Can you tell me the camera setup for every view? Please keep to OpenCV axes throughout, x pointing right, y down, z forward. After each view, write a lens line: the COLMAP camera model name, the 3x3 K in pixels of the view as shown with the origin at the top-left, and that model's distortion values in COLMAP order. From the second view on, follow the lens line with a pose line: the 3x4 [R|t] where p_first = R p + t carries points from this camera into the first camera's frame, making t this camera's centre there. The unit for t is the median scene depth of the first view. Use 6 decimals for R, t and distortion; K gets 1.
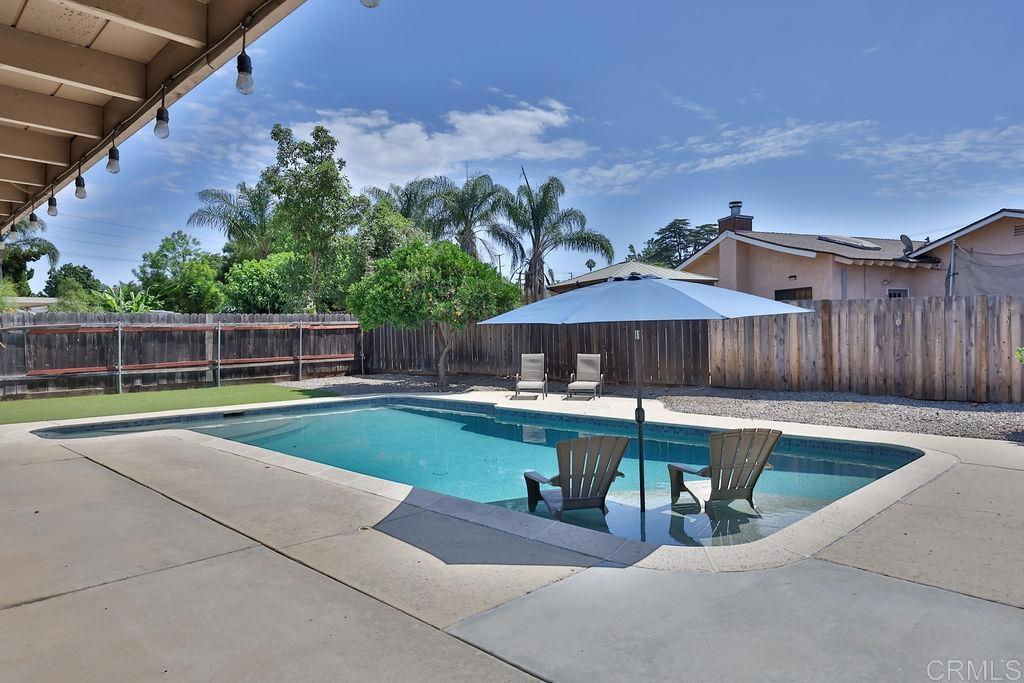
lens RADIAL K [[647.1, 0, 510.1], [0, 647.1, 341.0], [0, 0, 1]] dist [-0.005845, -0.001269]
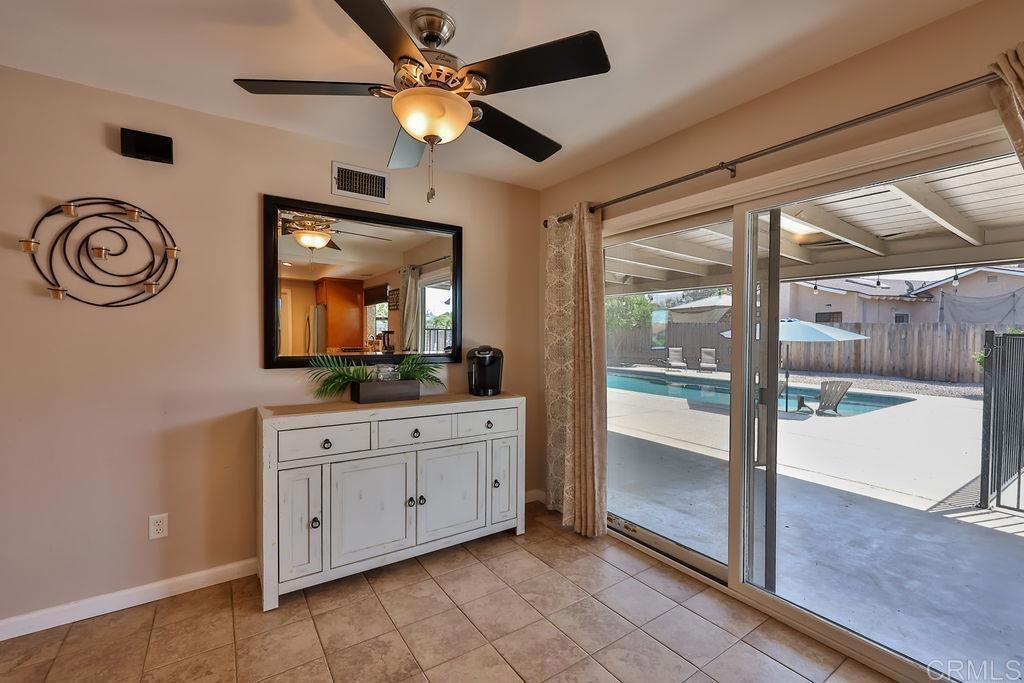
lens RADIAL K [[436.0, 0, 515.6], [0, 436.0, 344.0], [0, 0, 1]] dist [-0.000162, 0.000199]
pose [[0.984204, 0.027453, -0.174897, -0.233523], [-0.024320, 0.999504, 0.020029, -0.005193], [0.175360, -0.015459, 0.984383, -0.362432]]
